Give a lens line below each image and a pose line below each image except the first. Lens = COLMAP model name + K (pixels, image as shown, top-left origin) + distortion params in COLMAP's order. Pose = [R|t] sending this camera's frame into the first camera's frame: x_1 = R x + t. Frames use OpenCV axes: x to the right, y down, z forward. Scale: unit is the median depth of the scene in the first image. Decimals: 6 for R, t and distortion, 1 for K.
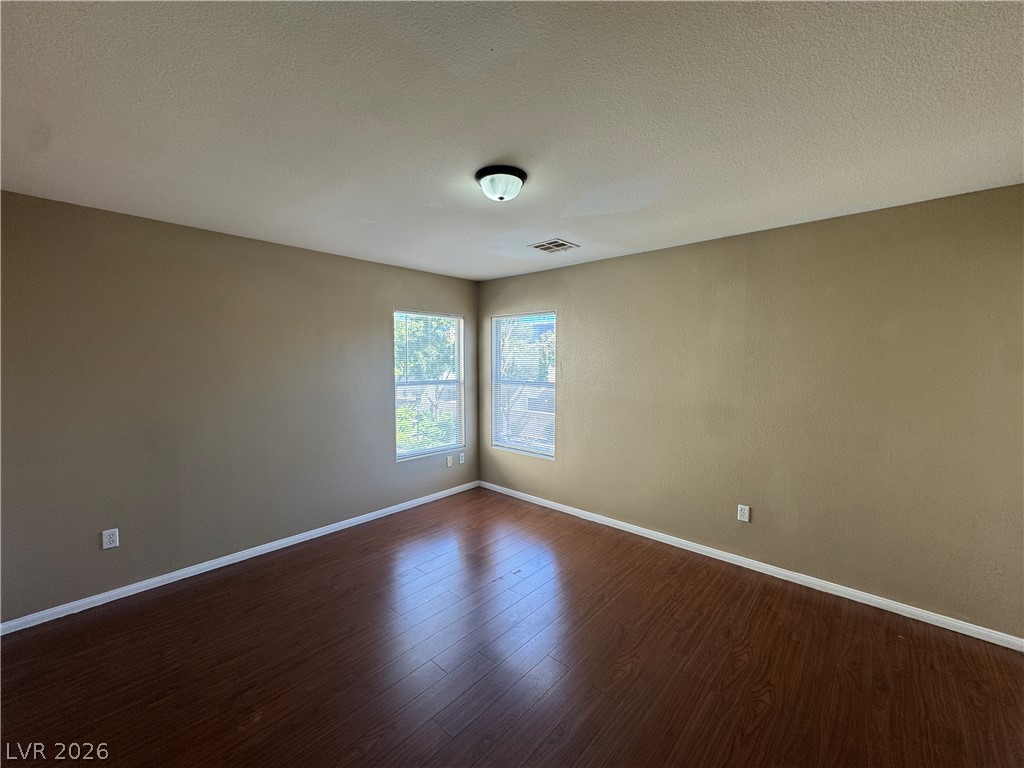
lens RADIAL K [[411.5, 0, 512.1], [0, 411.5, 385.6], [0, 0, 1]] dist [-0.002598, 0.000899]
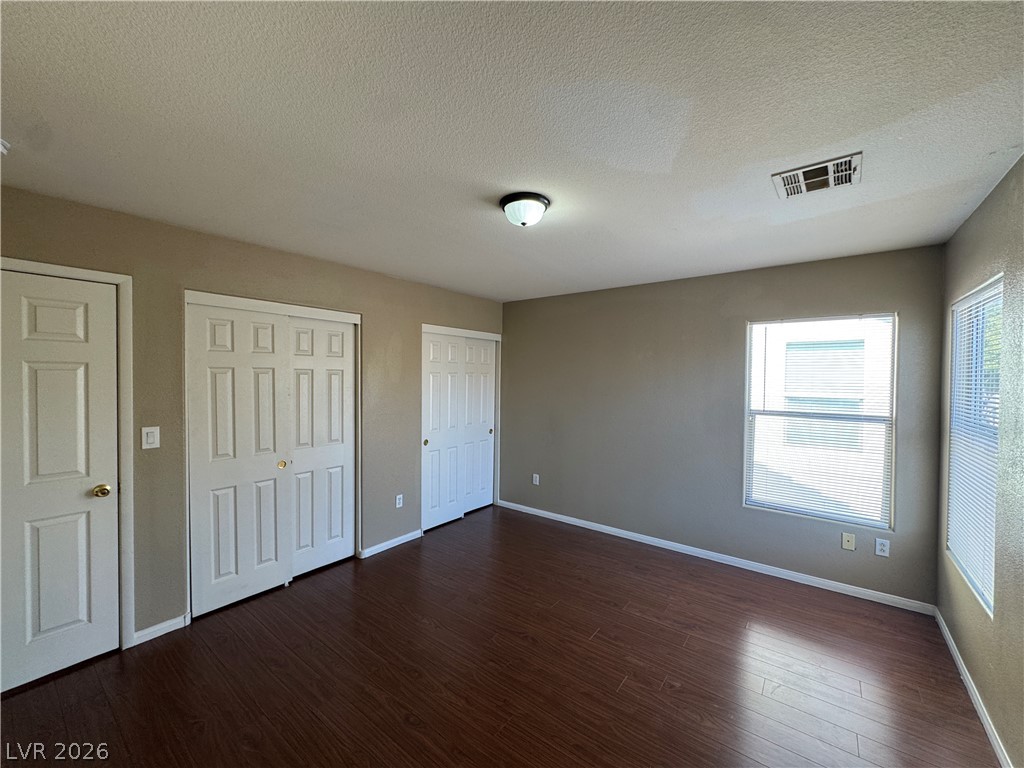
lens RADIAL K [[411.5, 0, 508.1], [0, 411.5, 386.7], [0, 0, 1]] dist [-0.002598, 0.000899]
pose [[0.070823, 0.022528, -0.997234, 0.463245], [-0.072269, 0.997233, 0.017396, -0.030787], [0.994867, 0.070838, 0.072255, 0.422667]]
